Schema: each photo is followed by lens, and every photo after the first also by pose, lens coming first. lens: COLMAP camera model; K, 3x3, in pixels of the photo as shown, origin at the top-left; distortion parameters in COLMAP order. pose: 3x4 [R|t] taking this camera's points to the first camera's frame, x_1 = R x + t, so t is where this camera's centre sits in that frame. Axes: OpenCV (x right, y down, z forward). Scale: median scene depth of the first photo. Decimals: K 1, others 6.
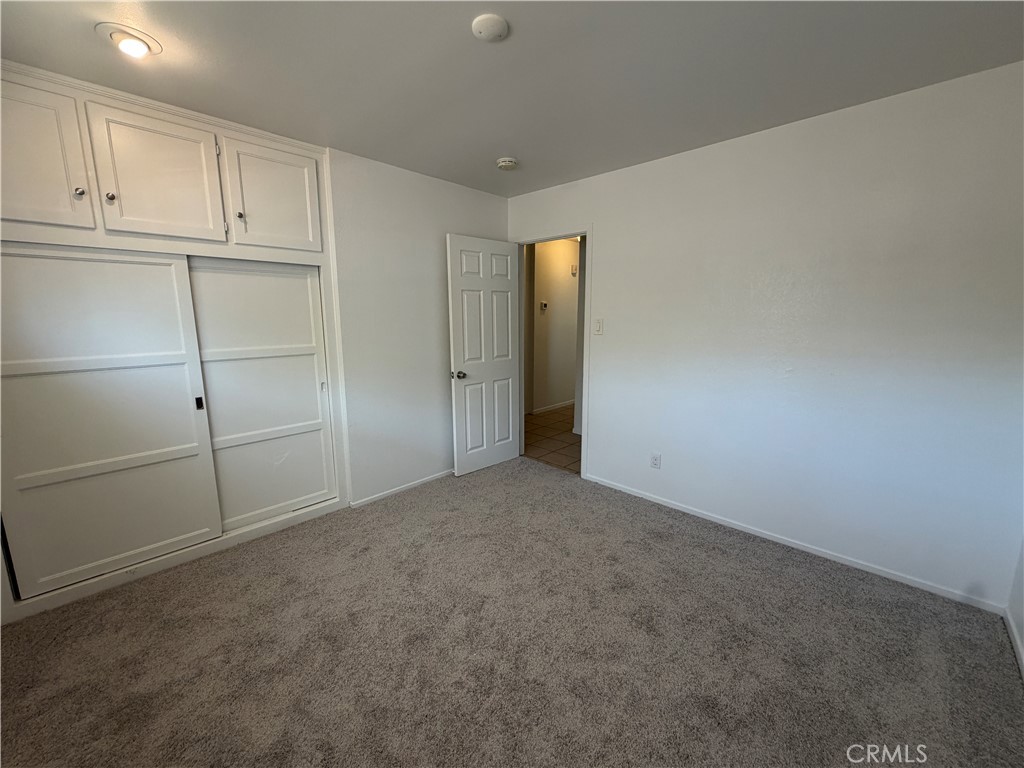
lens RADIAL K [[405.7, 0, 509.2], [0, 405.7, 384.0], [0, 0, 1]] dist [-0.001920, -0.000163]
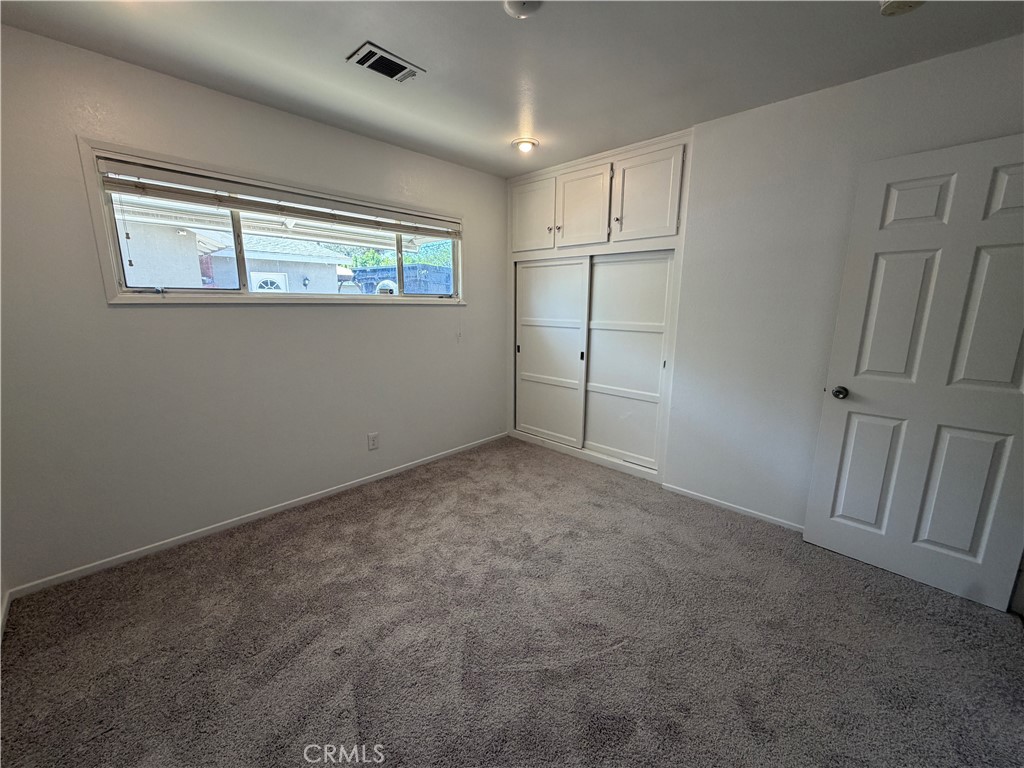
lens RADIAL K [[405.7, 0, 509.2], [0, 405.7, 384.0], [0, 0, 1]] dist [-0.001920, -0.000163]
pose [[0.001925, 0.201917, -0.979401, 0.691634], [-0.175632, 0.964247, 0.198448, -0.097820], [0.984454, 0.171632, 0.037319, 0.668243]]
